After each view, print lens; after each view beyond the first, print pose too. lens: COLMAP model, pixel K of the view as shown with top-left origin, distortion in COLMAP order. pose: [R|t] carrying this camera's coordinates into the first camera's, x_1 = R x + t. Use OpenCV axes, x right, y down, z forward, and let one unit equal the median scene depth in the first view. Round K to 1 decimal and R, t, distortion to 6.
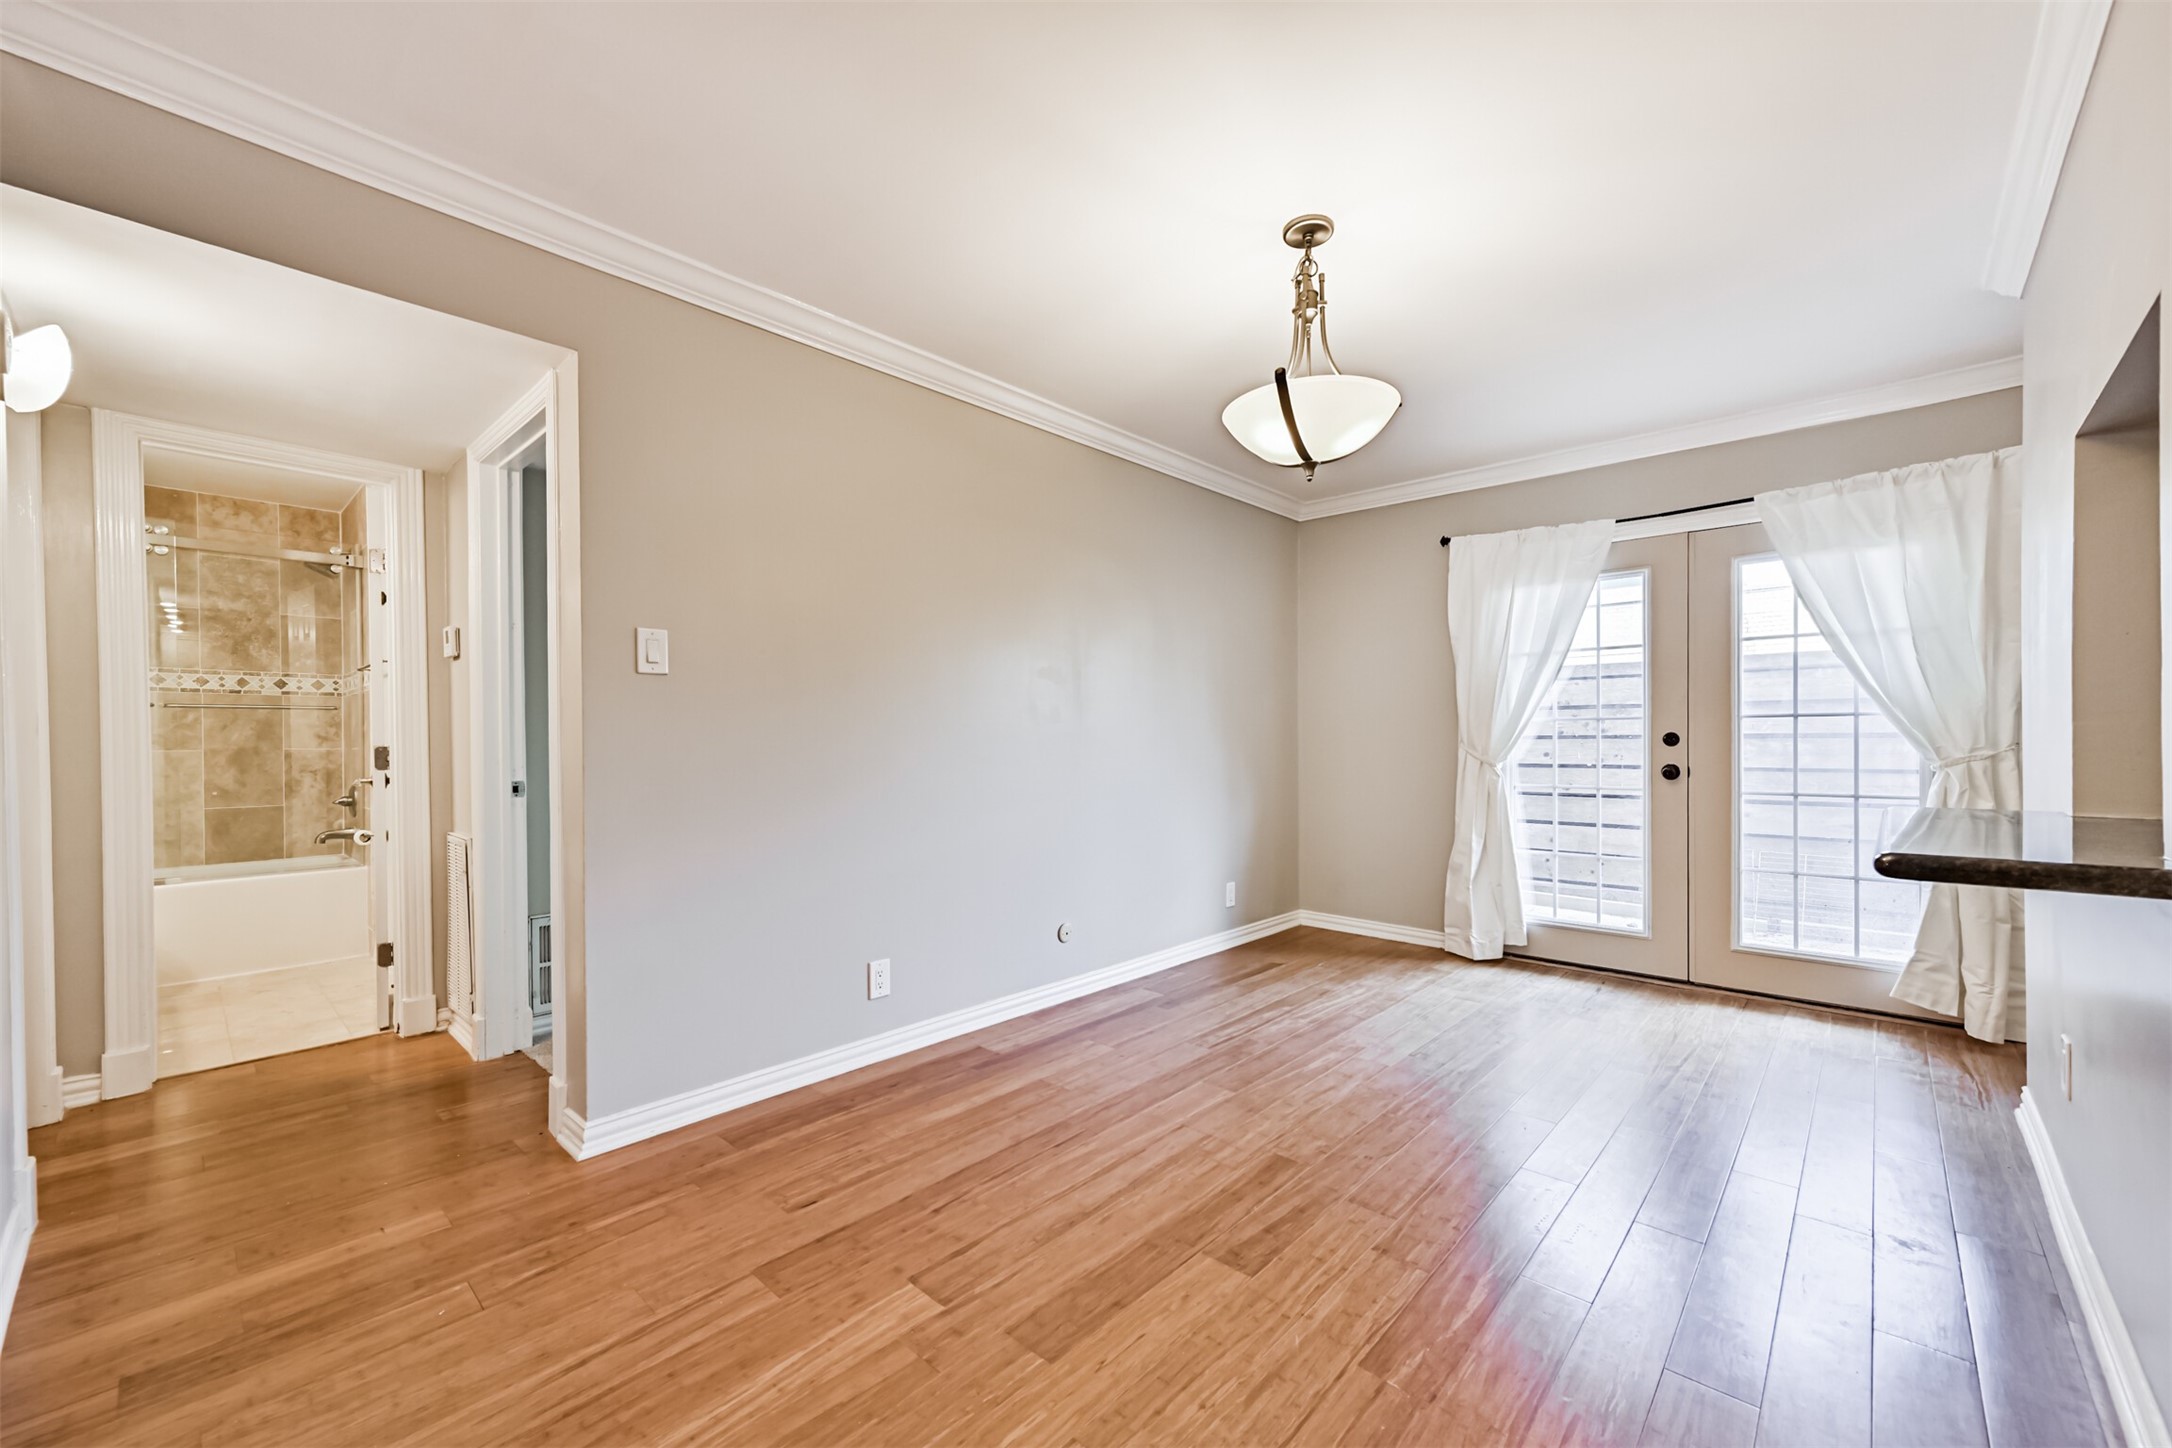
lens RADIAL K [[850.9, 0, 1098.0], [0, 850.9, 746.3], [0, 0, 1]] dist [0.006140, 0.000684]
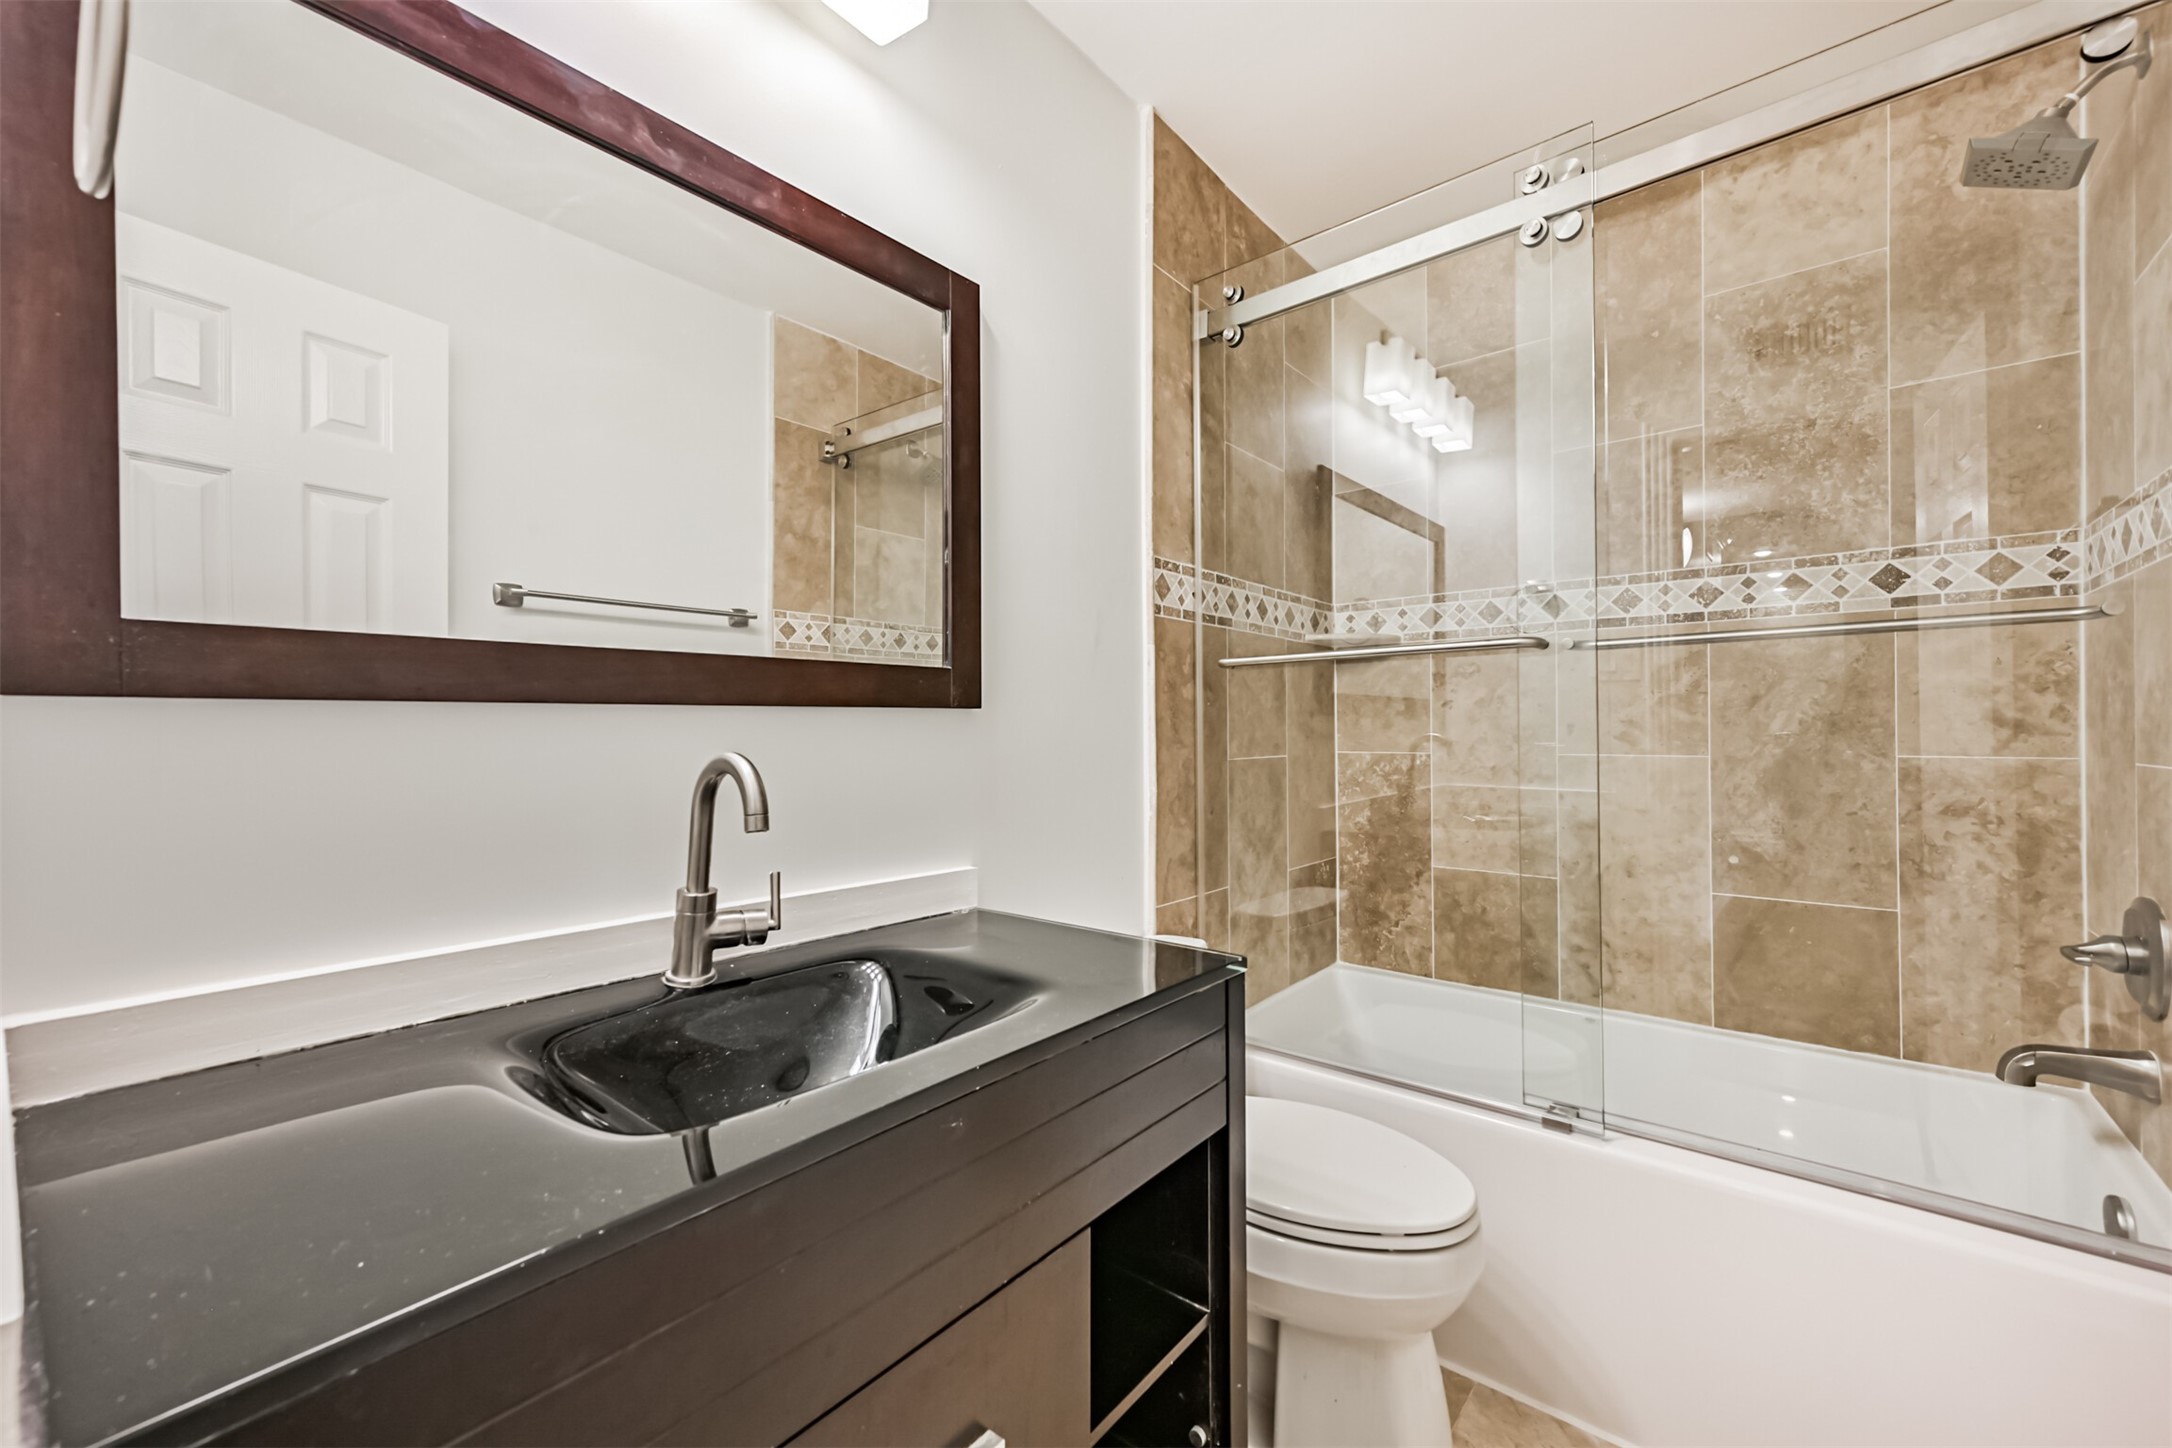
lens RADIAL K [[850.9, 0, 1093.6], [0, 850.9, 722.7], [0, 0, 1]] dist [0.006140, 0.000684]
pose [[0.056452, -0.004856, -0.998393, -0.615260], [-0.003720, 0.999980, -0.005074, -0.007962], [0.998398, 0.004000, 0.056433, 0.646618]]
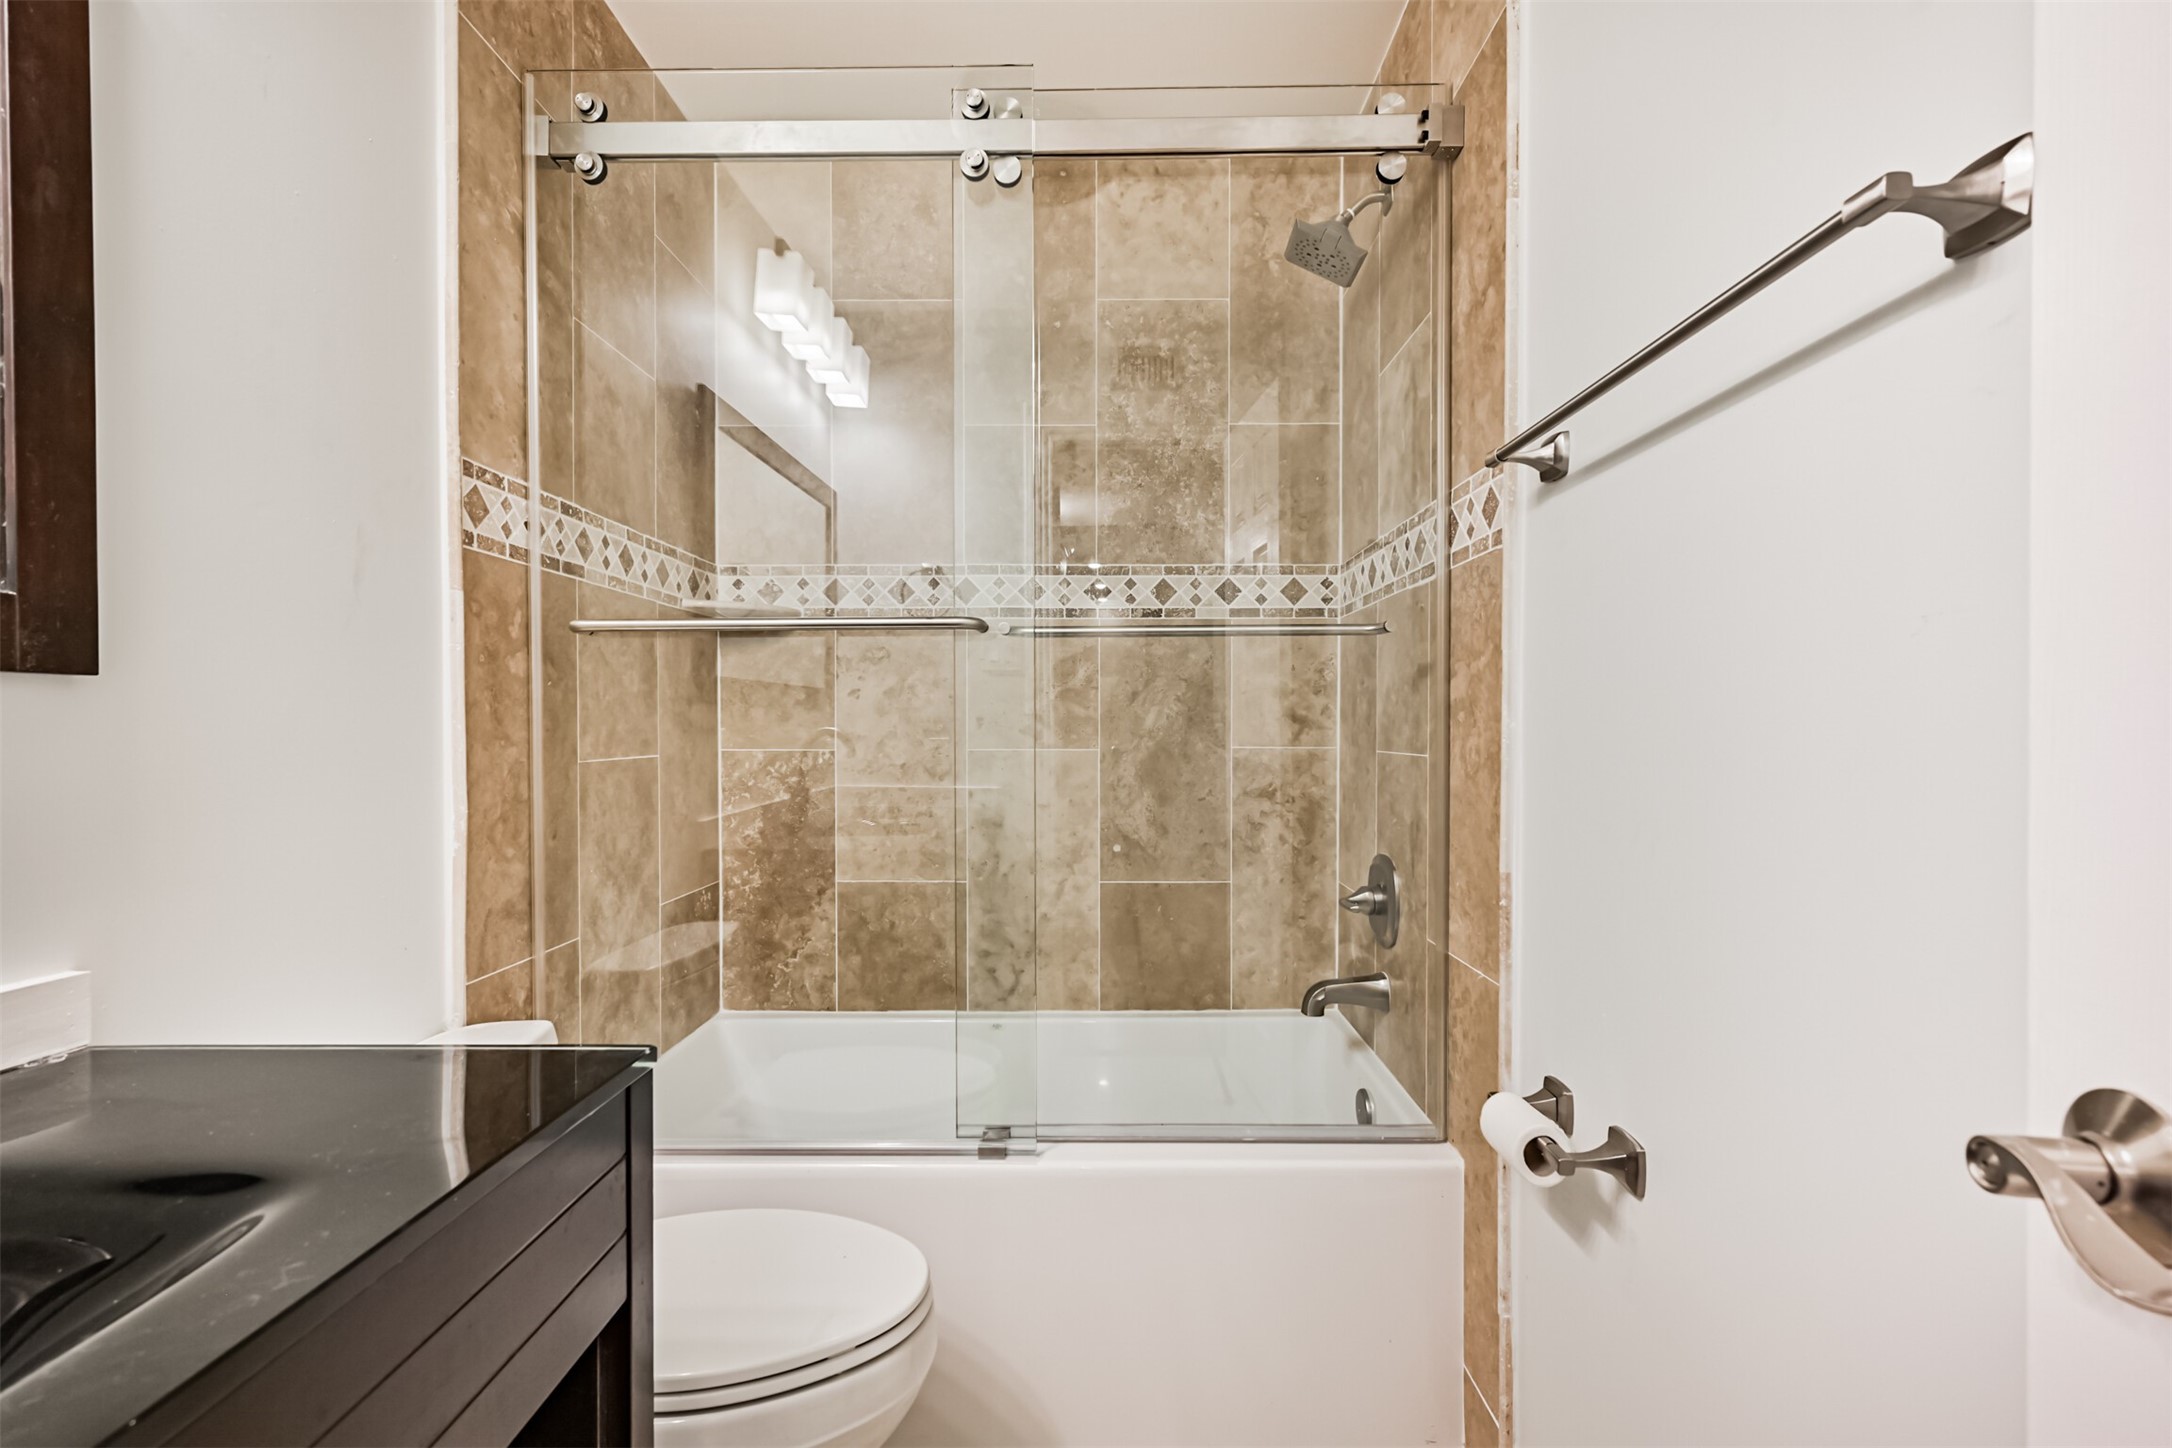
lens RADIAL K [[983.3, 0, 1102.9], [0, 983.3, 733.5], [0, 0, 1]] dist [0.006348, 0.000574]
pose [[0.669835, 0.012084, -0.742412, -0.645671], [-0.009512, 0.999925, 0.007694, -0.006727], [0.742449, 0.001908, 0.669900, 0.640540]]
